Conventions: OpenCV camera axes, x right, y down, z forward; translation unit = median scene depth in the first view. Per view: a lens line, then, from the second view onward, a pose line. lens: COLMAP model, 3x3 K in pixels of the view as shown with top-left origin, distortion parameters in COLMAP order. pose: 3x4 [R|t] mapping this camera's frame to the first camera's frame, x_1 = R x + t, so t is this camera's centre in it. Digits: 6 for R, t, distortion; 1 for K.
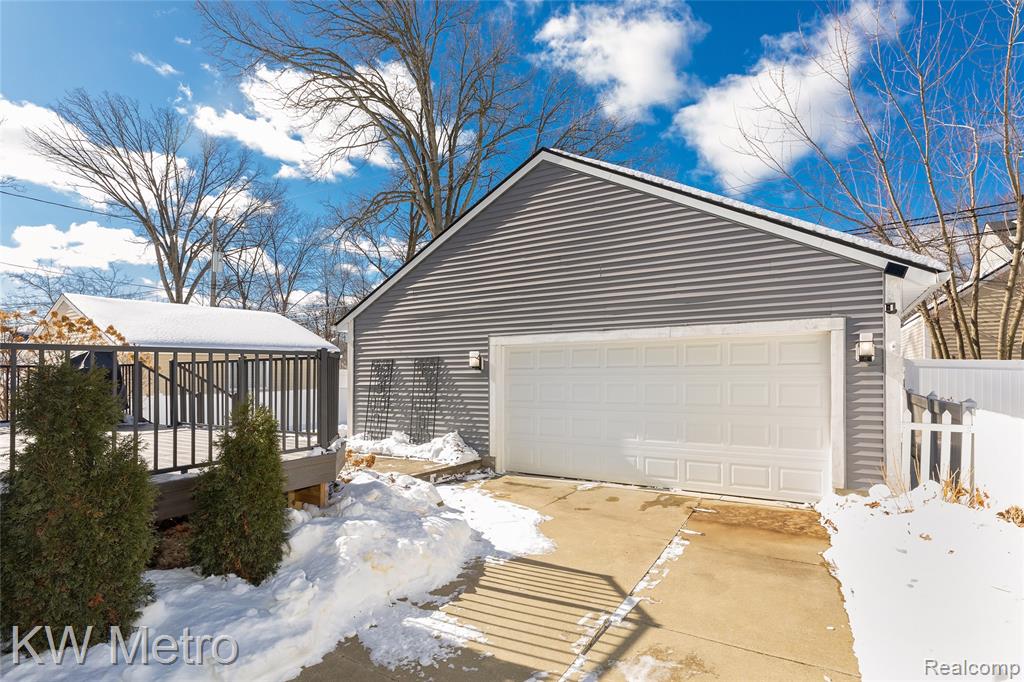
lens RADIAL K [[520.2, 0, 527.3], [0, 520.2, 363.7], [0, 0, 1]] dist [-0.004440, -0.000429]
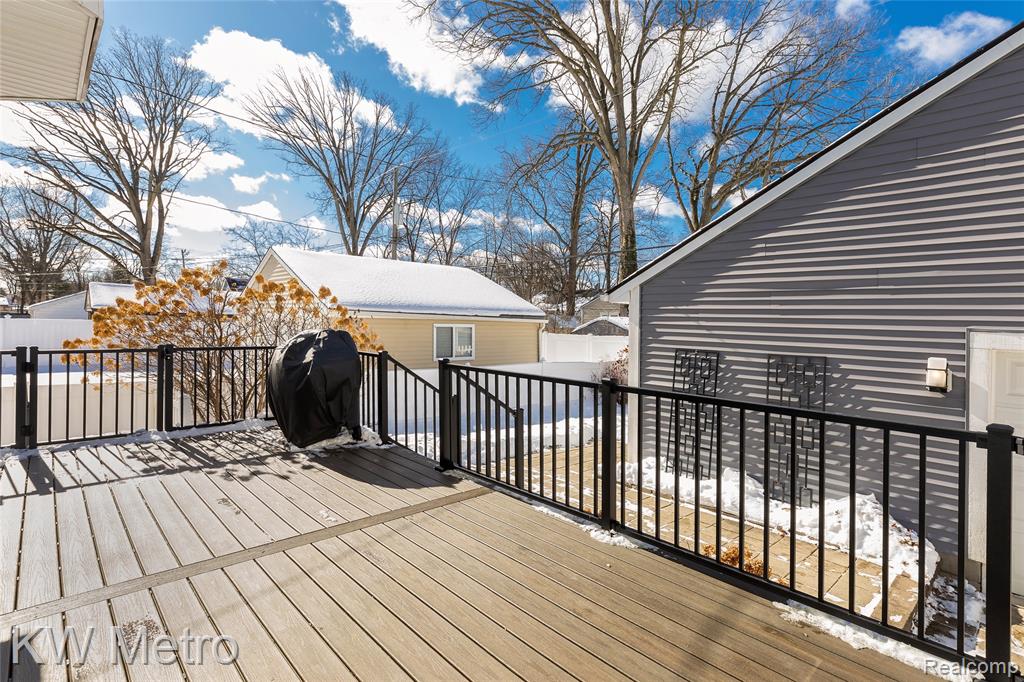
lens RADIAL K [[476.4, 0, 509.4], [0, 476.4, 343.9], [0, 0, 1]] dist [0.003873, 0.000556]
pose [[0.968086, 0.049766, -0.245629, -0.151989], [-0.032655, 0.996779, 0.073255, -0.022165], [0.248484, -0.062896, 0.966592, 0.153622]]
